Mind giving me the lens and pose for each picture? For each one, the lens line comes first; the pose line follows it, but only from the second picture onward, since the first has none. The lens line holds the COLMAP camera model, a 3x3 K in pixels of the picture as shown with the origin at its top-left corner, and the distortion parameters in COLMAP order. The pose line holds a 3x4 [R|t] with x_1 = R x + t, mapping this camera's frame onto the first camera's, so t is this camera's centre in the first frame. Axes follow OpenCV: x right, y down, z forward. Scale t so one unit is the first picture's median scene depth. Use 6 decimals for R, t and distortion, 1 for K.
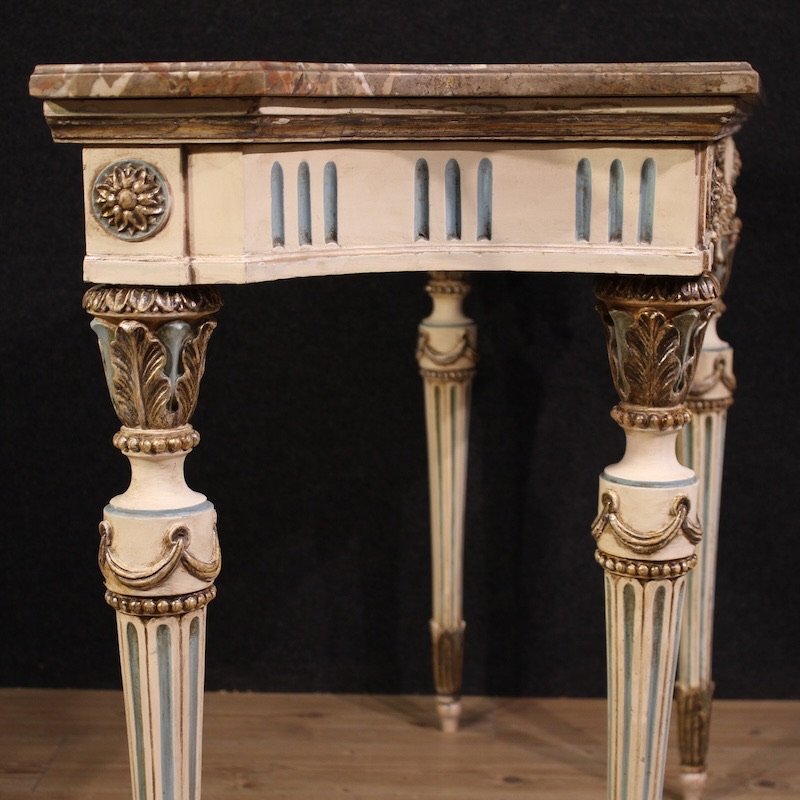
lens RADIAL K [[1714.1, 0, 419.2], [0, 1714.1, 423.8], [0, 0, 1]] dist [-0.033590, 0.000000]
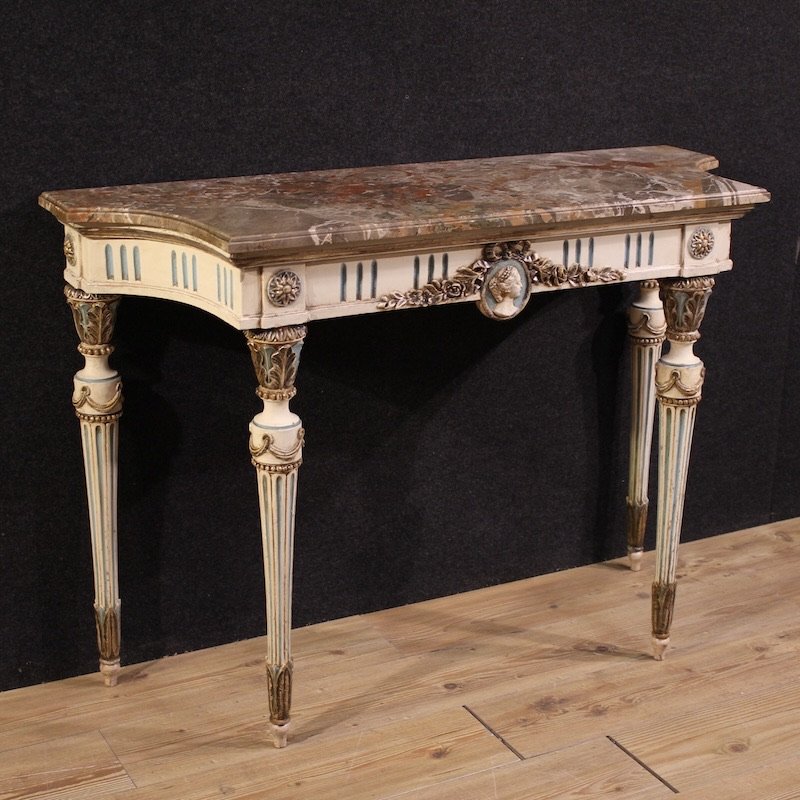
lens RADIAL K [[1533.4, 0, 399.9], [0, 1533.4, 411.6], [0, 0, 1]] dist [-0.054936, 0.000000]
pose [[0.870943, -0.149570, 0.468068, -0.704892], [0.072276, 0.981182, 0.179049, -0.312409], [-0.486040, -0.122111, 0.865363, -0.026990]]
